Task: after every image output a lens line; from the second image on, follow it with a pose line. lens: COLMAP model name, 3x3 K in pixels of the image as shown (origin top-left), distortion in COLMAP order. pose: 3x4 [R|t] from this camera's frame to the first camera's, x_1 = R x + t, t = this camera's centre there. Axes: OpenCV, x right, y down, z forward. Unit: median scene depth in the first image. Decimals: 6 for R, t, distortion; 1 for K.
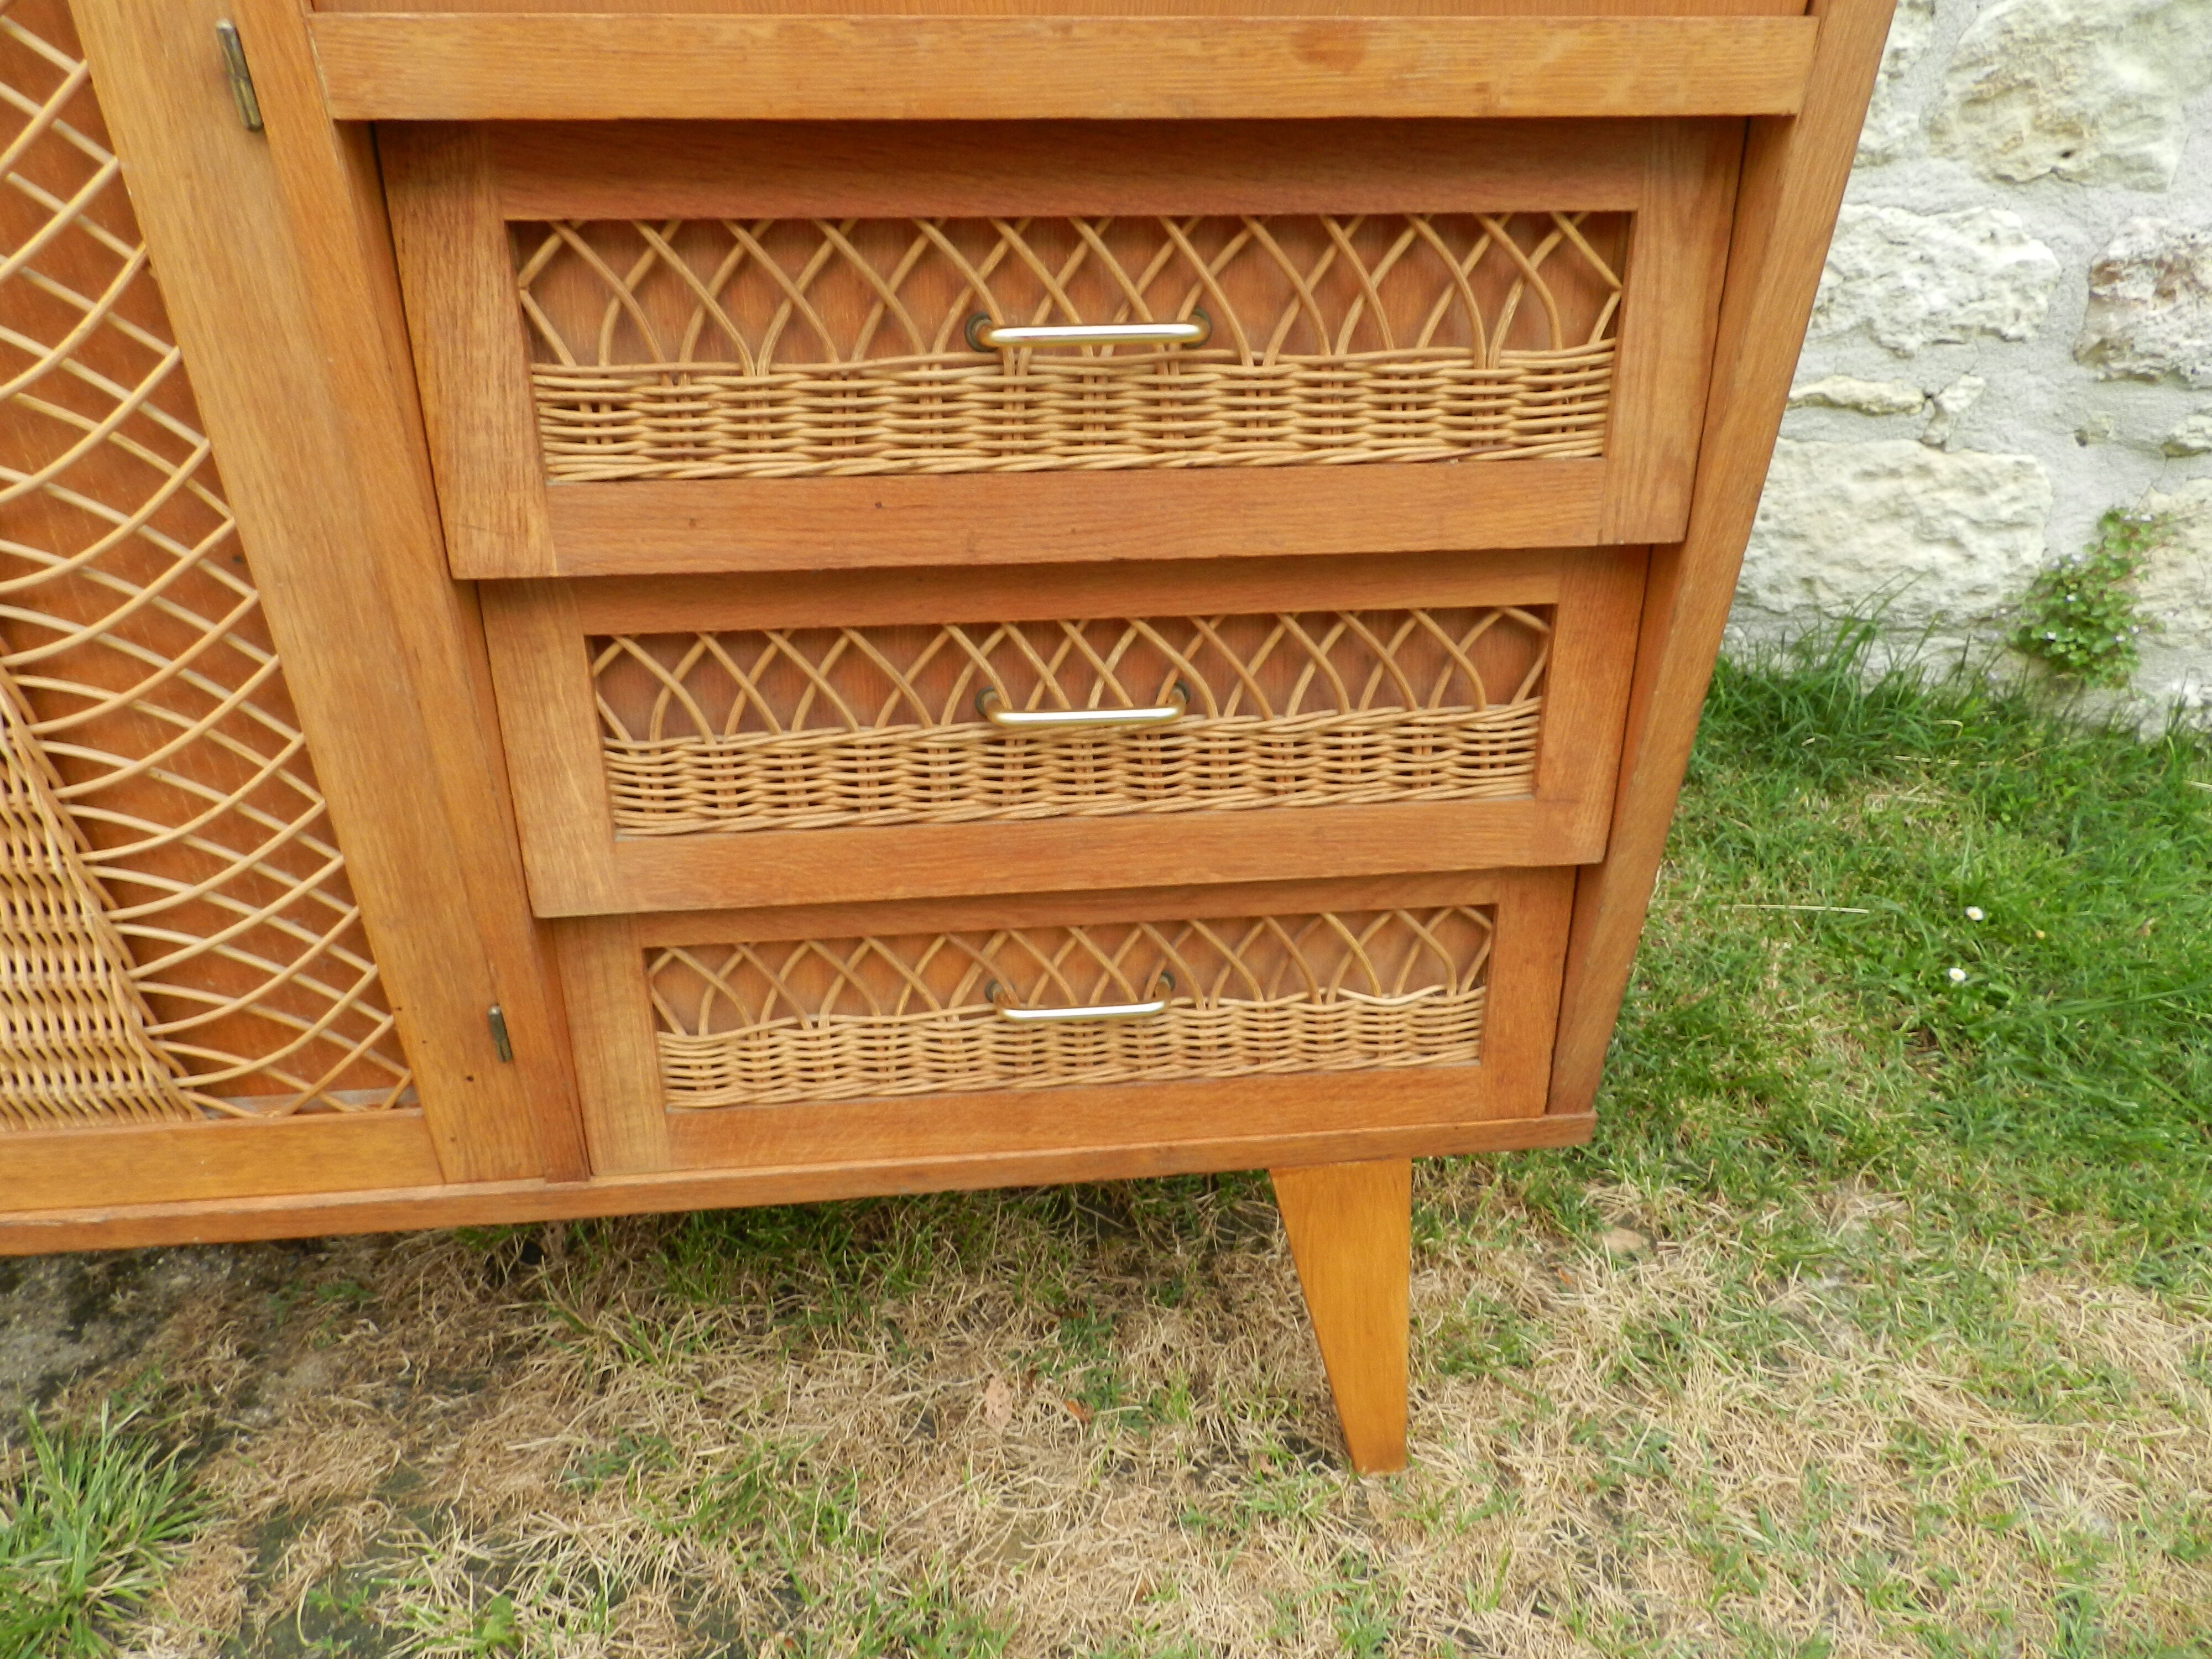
lens RADIAL K [[1480.5, 0, 1111.9], [0, 1480.5, 839.5], [0, 0, 1]] dist [0.014268, -0.009330]
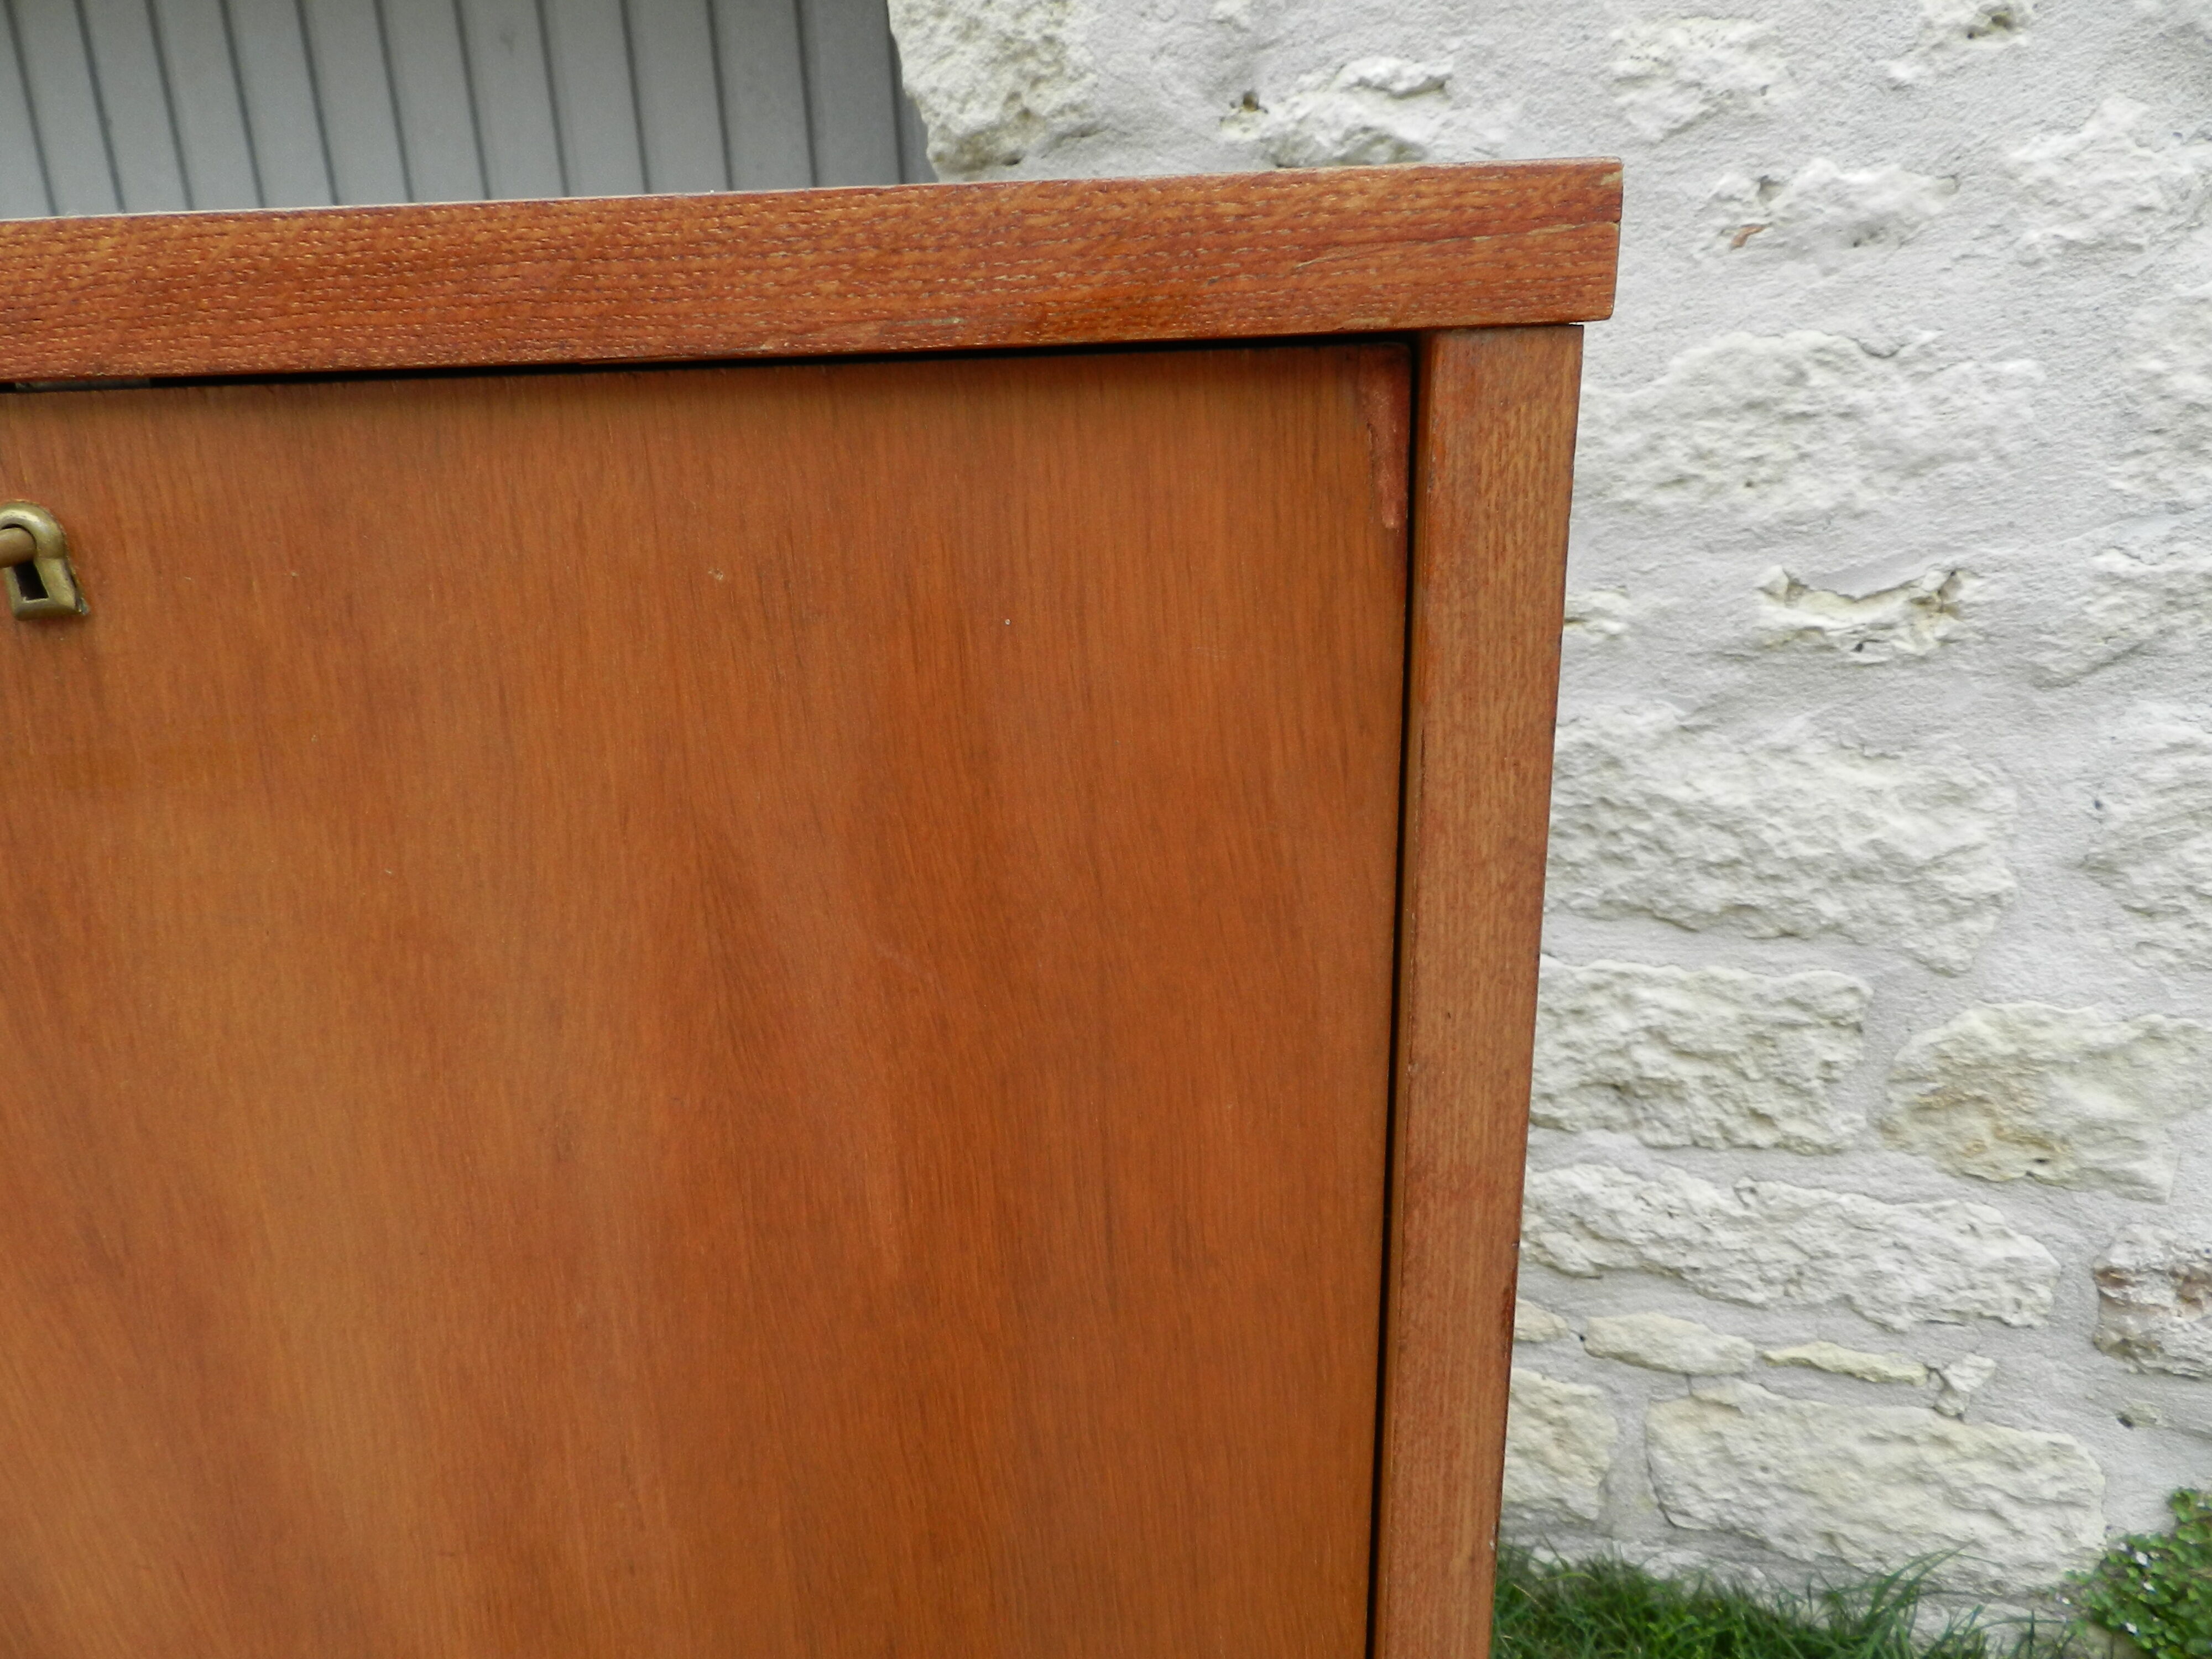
lens RADIAL K [[1480.5, 0, 1111.1], [0, 1480.5, 827.7], [0, 0, 1]] dist [0.014268, -0.009330]
pose [[0.993726, -0.010944, -0.111305, 0.224724], [-0.015642, 0.971821, -0.235202, -0.539880], [0.110743, 0.235467, 0.965552, 0.017529]]
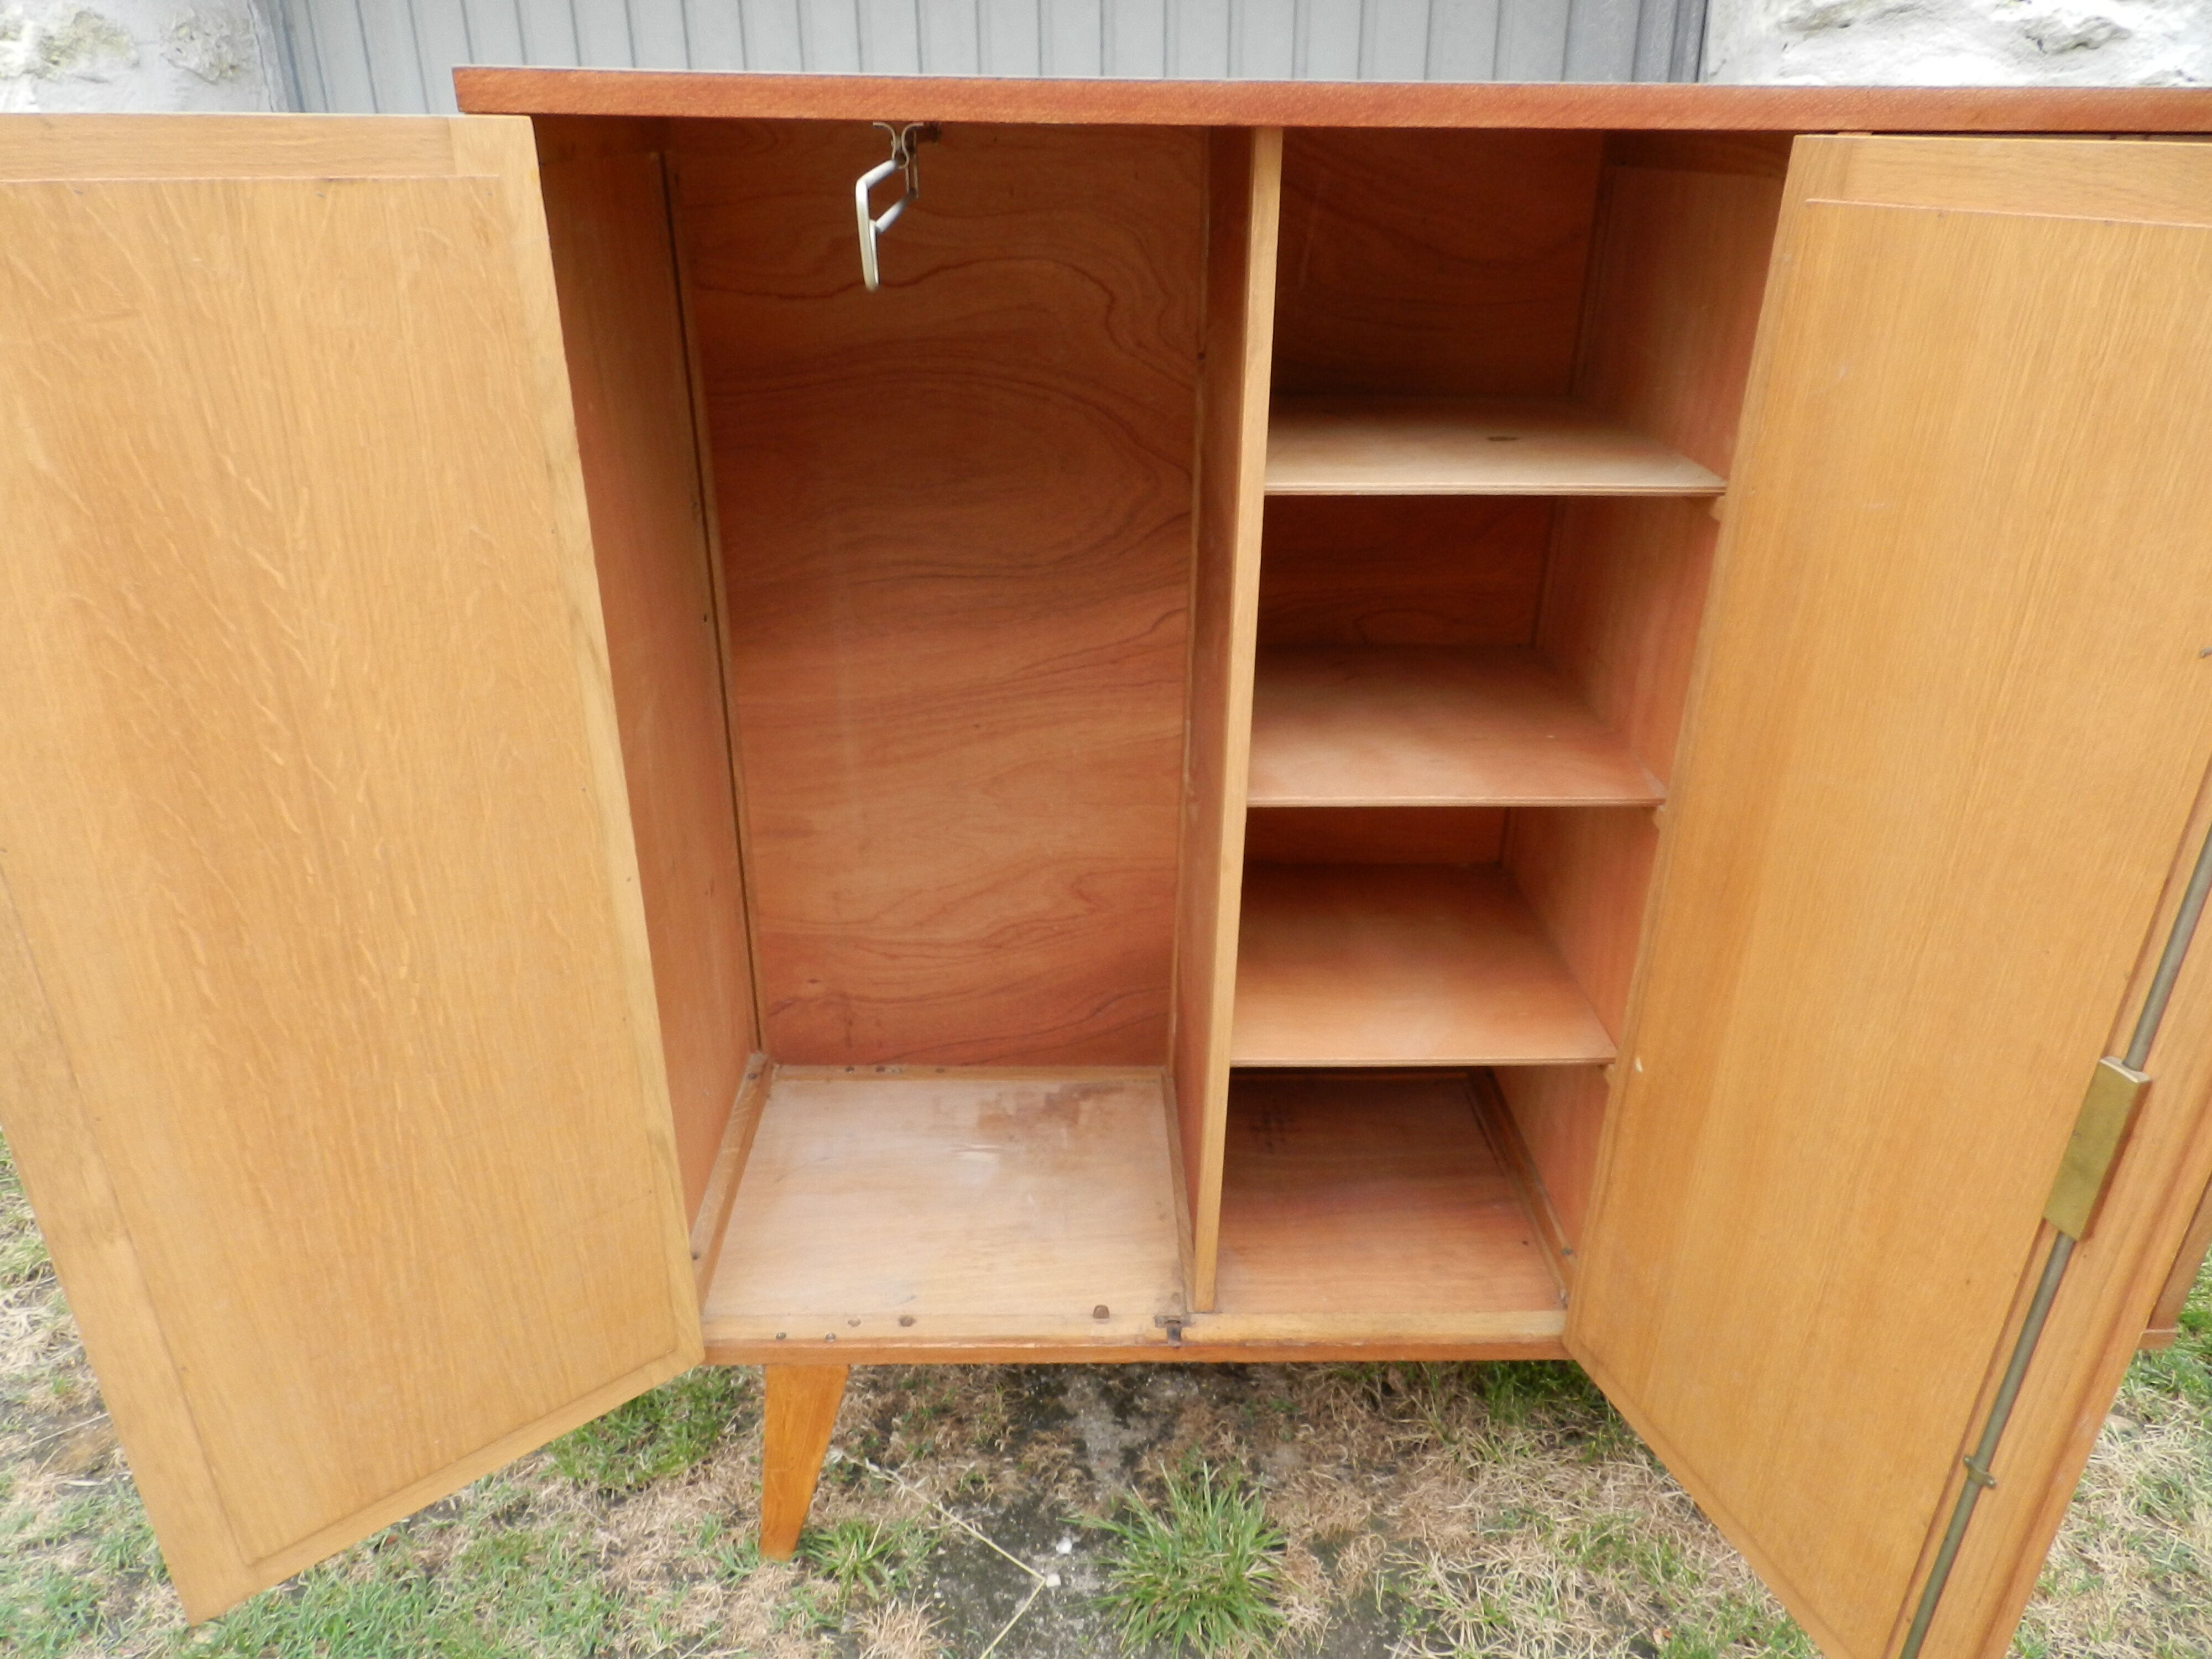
lens RADIAL K [[1480.5, 0, 1102.7], [0, 1480.5, 841.9], [0, 0, 1]] dist [0.014268, -0.009330]
pose [[0.996872, 0.026655, -0.074398, -0.636151], [-0.035944, 0.991321, -0.126451, -0.089422], [0.070382, 0.128729, 0.989179, -0.686138]]
